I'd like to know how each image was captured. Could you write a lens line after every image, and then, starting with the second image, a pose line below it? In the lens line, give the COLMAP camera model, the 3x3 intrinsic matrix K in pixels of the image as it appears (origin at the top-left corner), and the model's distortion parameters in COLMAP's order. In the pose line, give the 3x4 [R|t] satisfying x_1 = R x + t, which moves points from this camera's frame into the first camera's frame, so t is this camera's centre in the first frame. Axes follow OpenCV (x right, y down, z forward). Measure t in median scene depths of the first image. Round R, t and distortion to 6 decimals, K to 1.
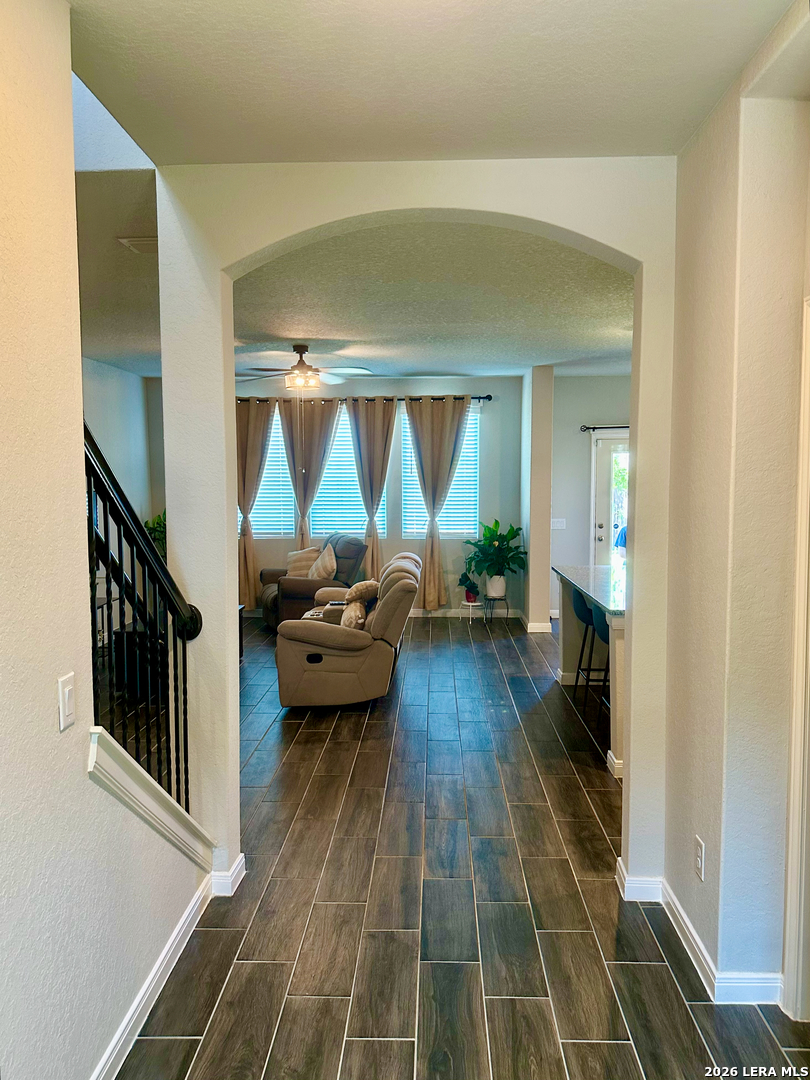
lens RADIAL K [[825.0, 0, 411.0], [0, 825.0, 553.1], [0, 0, 1]] dist [0.076073, -0.003104]
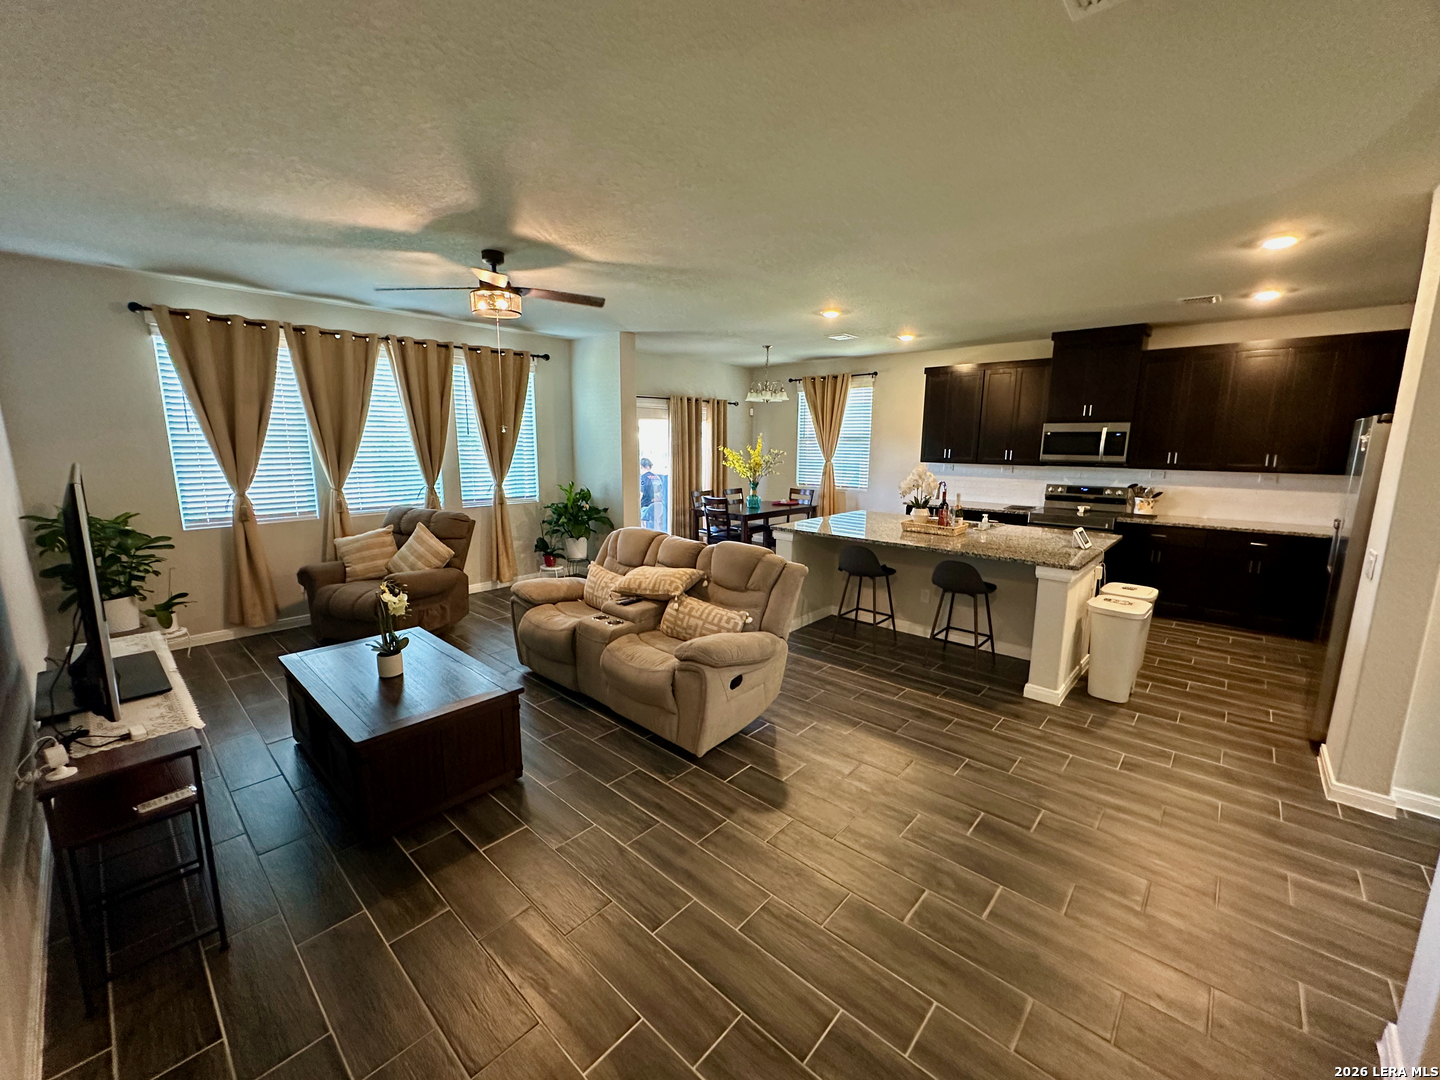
lens RADIAL K [[575.3, 0, 724.5], [0, 575.3, 539.7], [0, 0, 1]] dist [-0.003833, 0.001138]
pose [[0.655307, -0.118305, 0.746040, -0.306781], [0.052807, 0.992418, 0.110990, -0.039100], [-0.753514, -0.033337, 0.656586, 0.396753]]
